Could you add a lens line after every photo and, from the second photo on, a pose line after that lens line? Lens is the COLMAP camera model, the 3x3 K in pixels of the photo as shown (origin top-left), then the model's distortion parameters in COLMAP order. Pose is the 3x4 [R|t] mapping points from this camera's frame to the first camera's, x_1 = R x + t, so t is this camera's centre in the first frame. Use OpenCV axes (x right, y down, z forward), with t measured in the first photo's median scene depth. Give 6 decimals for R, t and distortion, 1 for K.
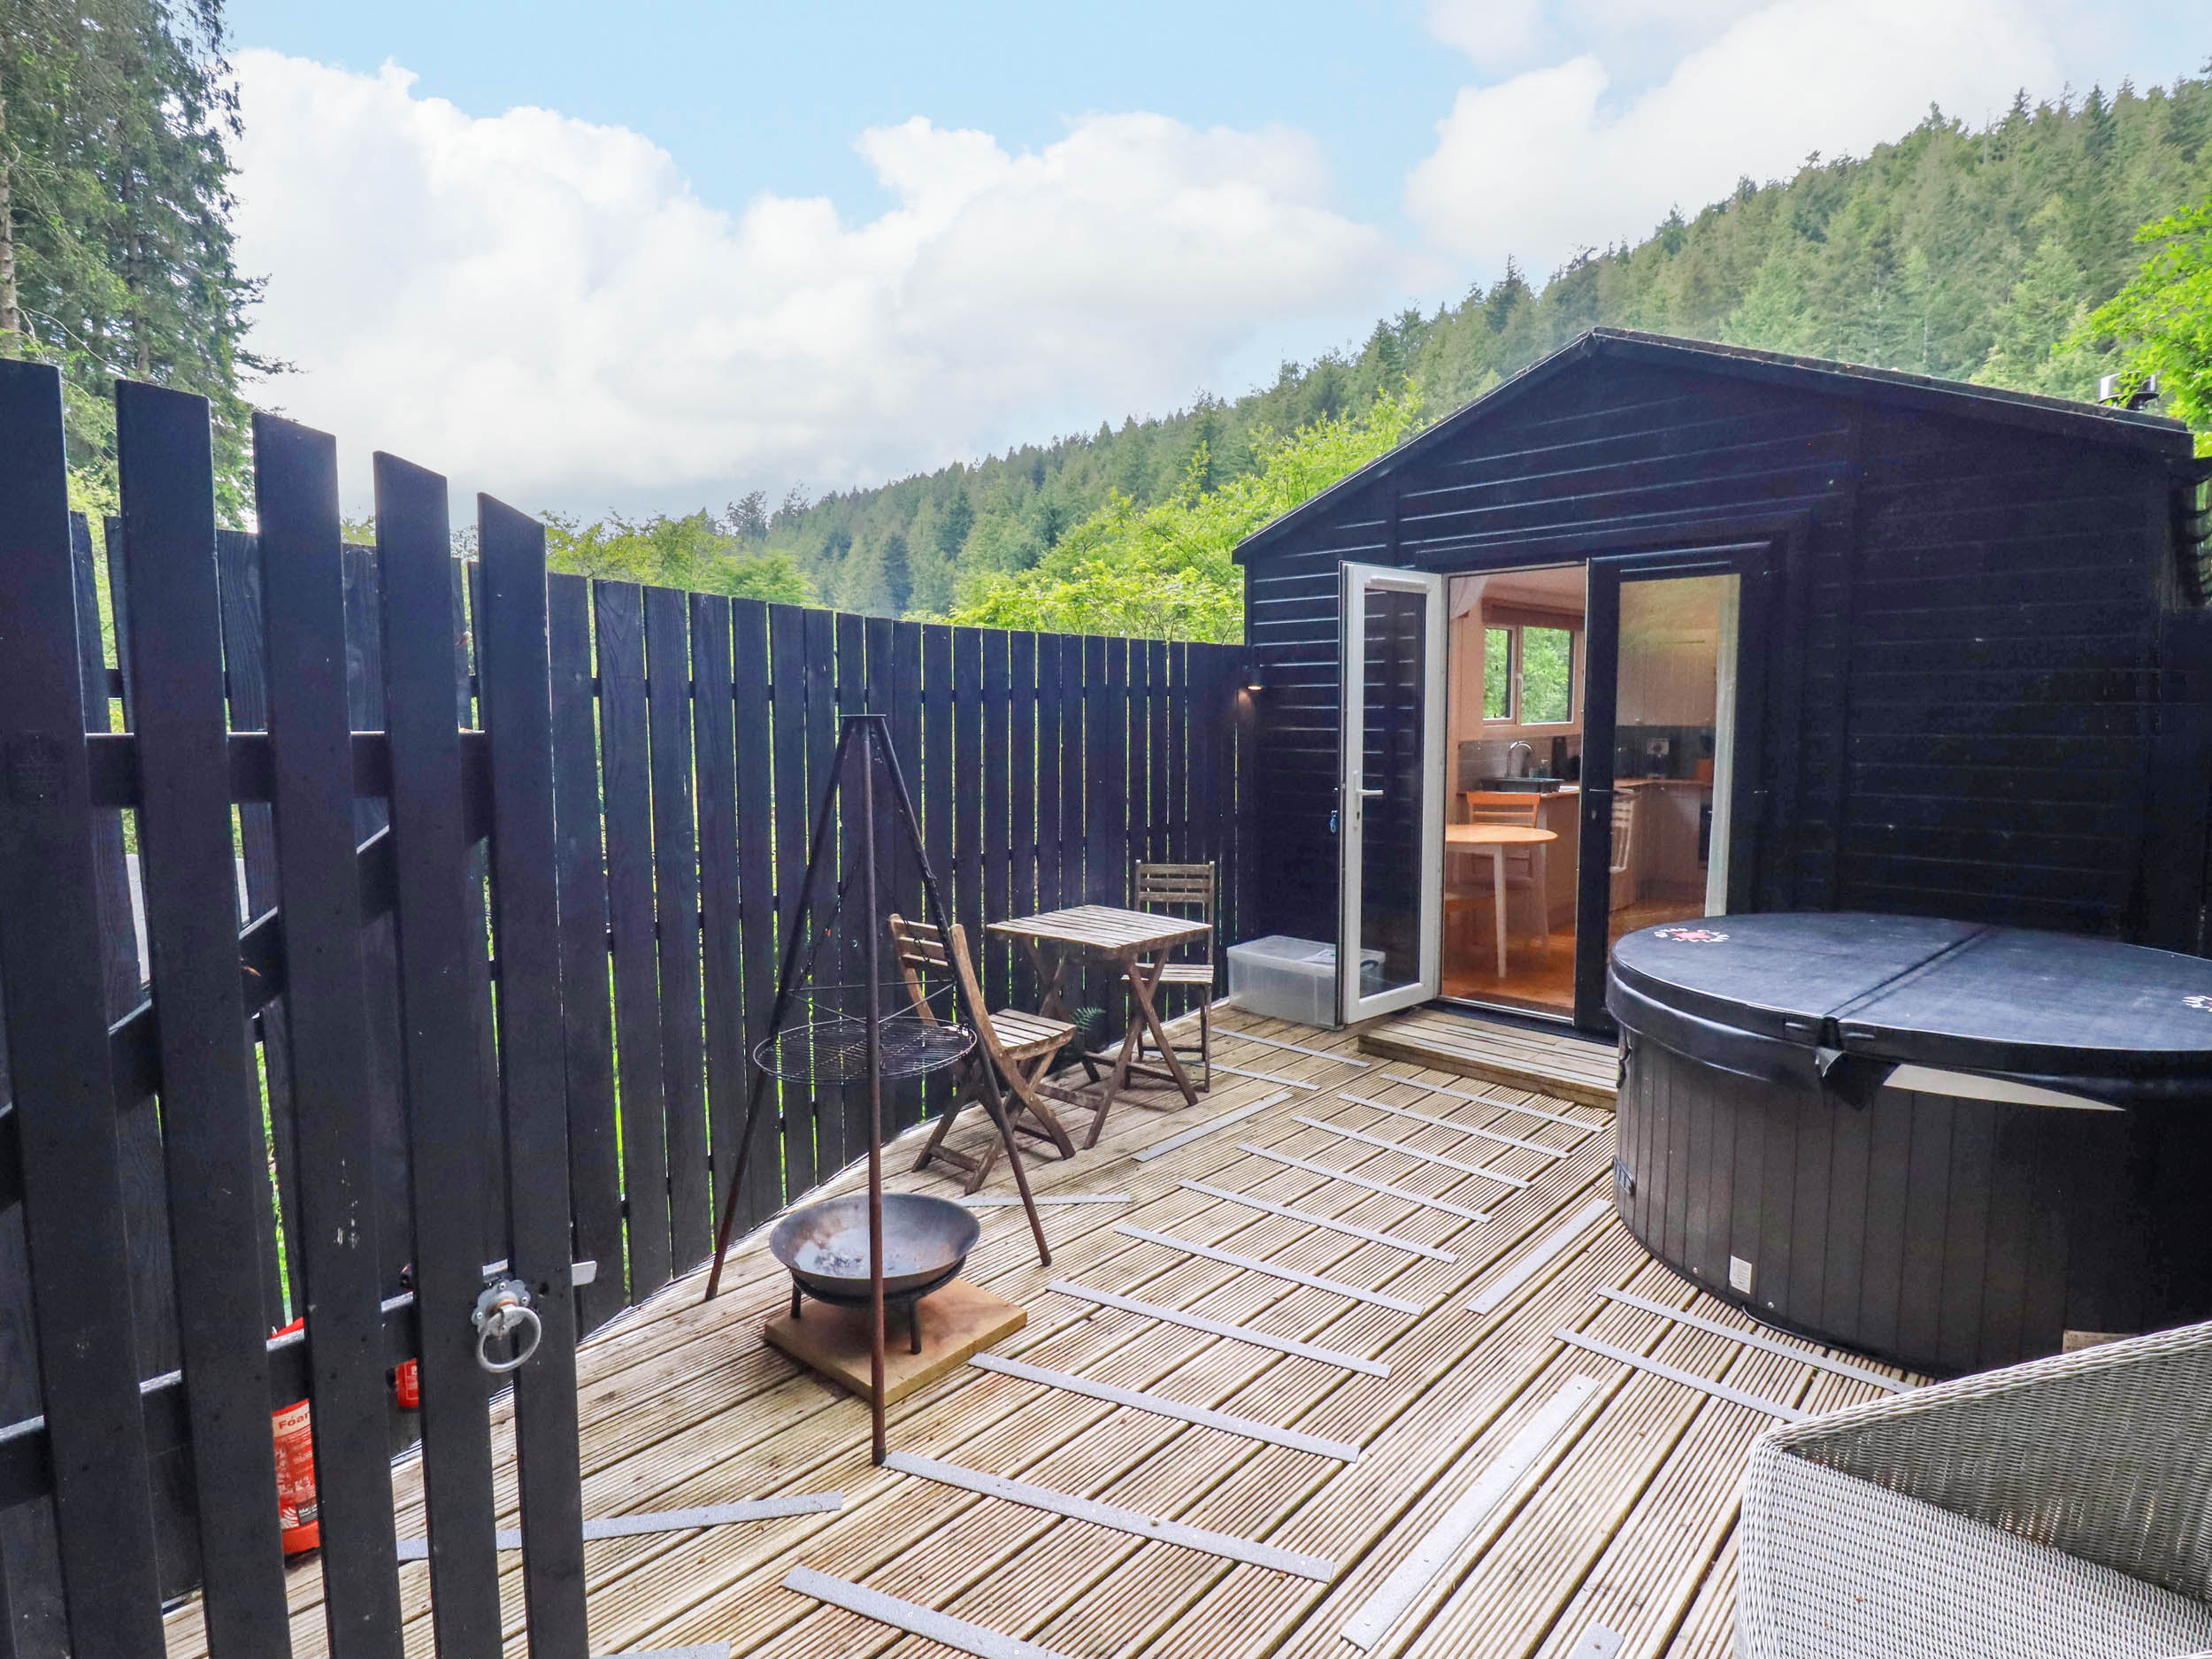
lens RADIAL K [[1150.6, 0, 1112.1], [0, 1150.6, 815.7], [0, 0, 1]] dist [0.000248, -0.013130]
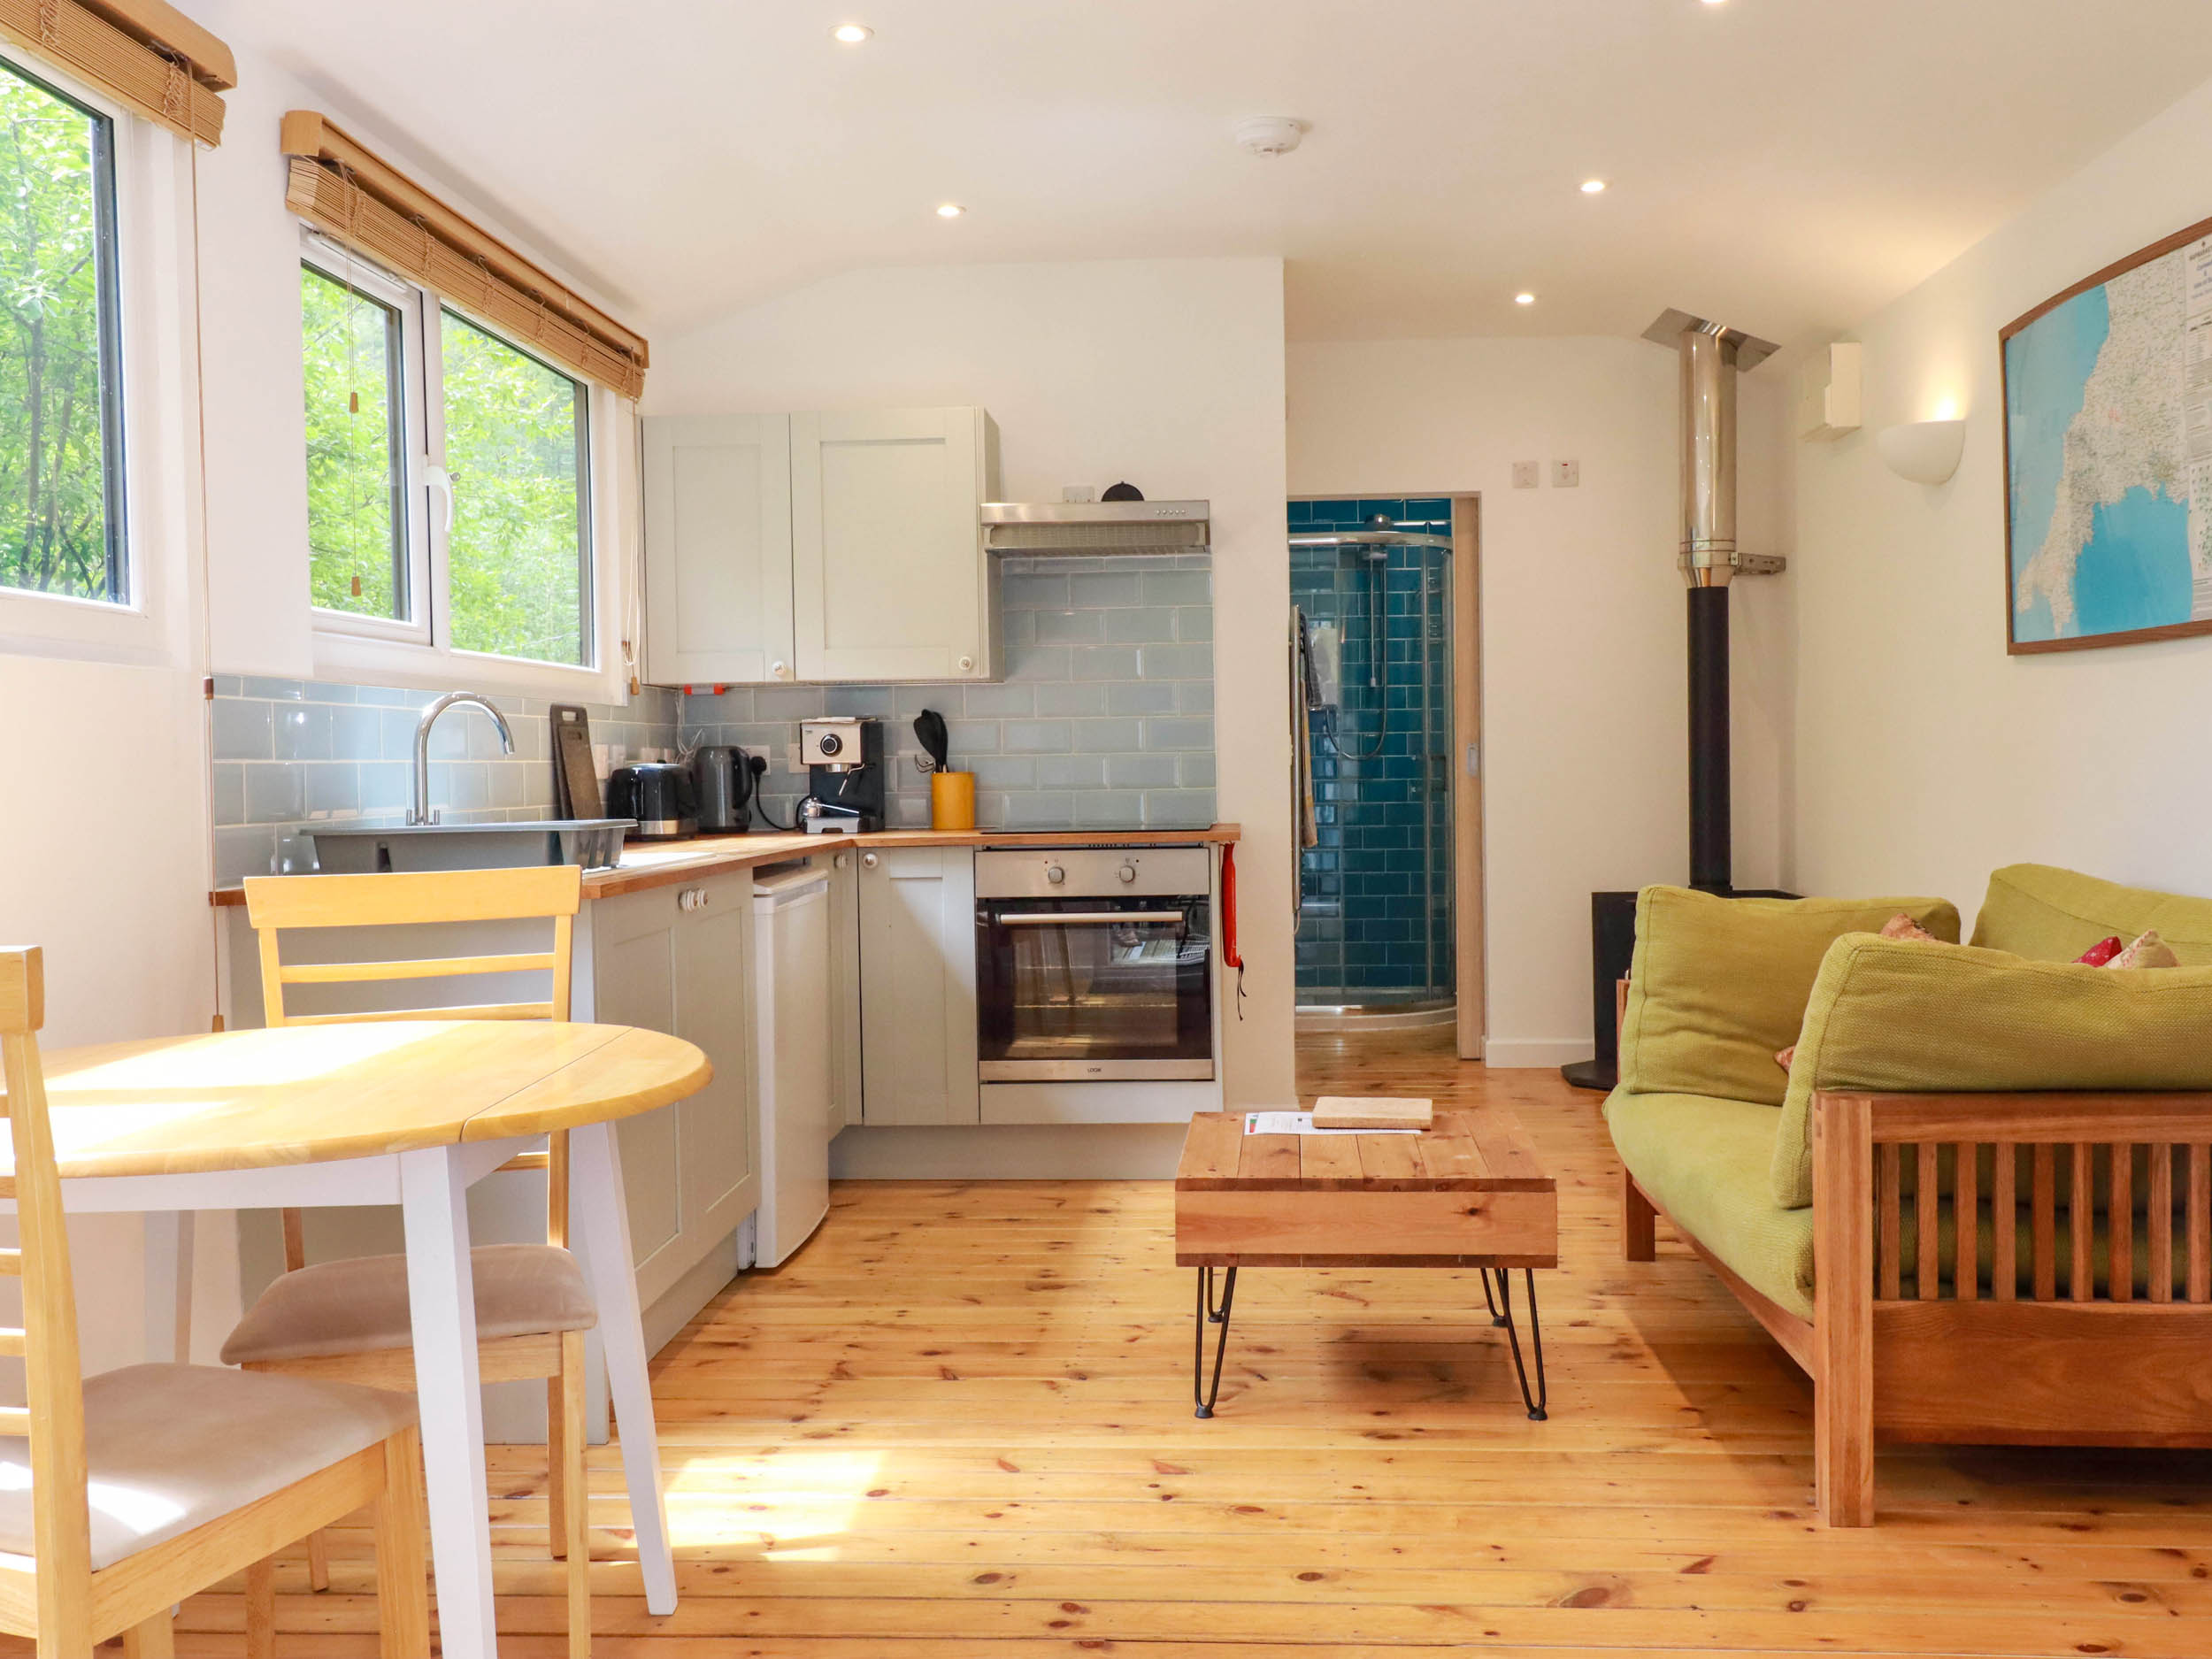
lens RADIAL K [[1960.1, 0, 1108.5], [0, 1960.1, 814.2], [0, 0, 1]] dist [0.026746, -0.007915]
pose [[0.771634, -0.021946, 0.635688, 0.192334], [0.068828, 0.996417, -0.049148, -0.003000], [-0.632331, 0.081677, 0.770380, 0.594081]]
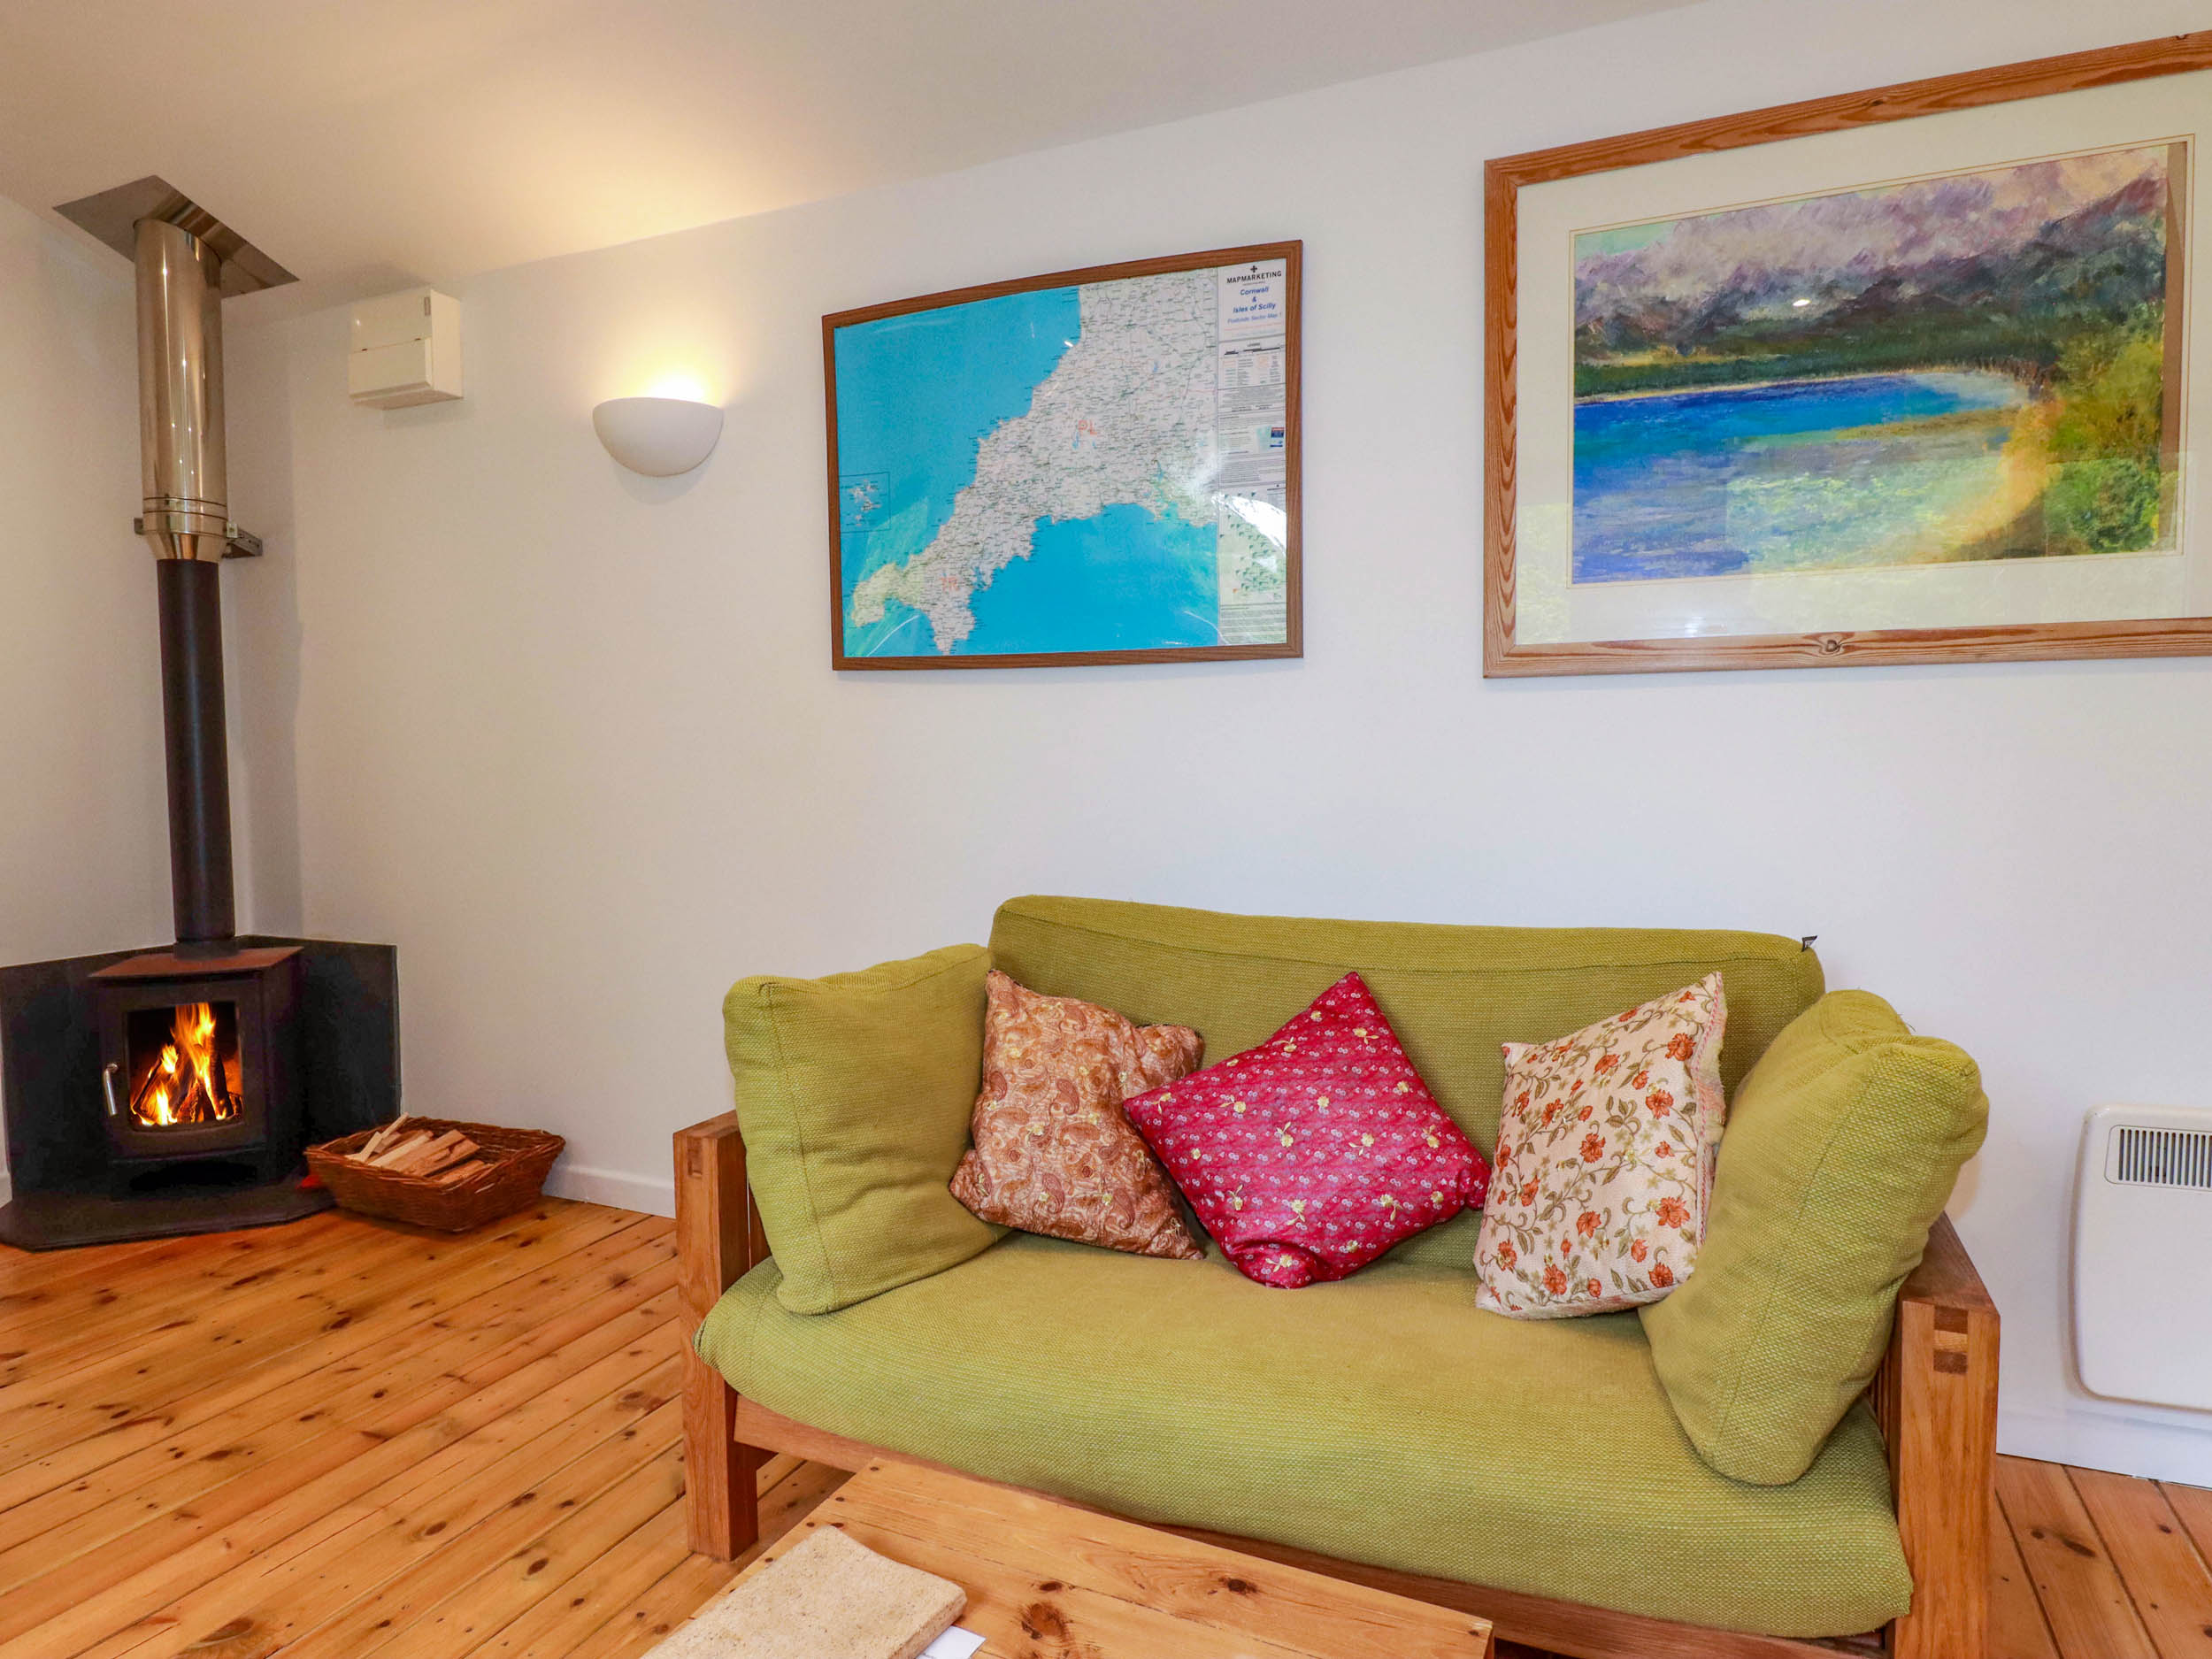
lens RADIAL K [[1285.4, 0, 1107.4], [0, 1285.4, 818.4], [0, 0, 1]] dist [0.004590, -0.013000]
pose [[-0.336936, -0.037677, 0.940773, 0.424110], [0.098264, 0.992335, 0.074936, -0.041377], [-0.936386, 0.117693, -0.330651, 0.947890]]
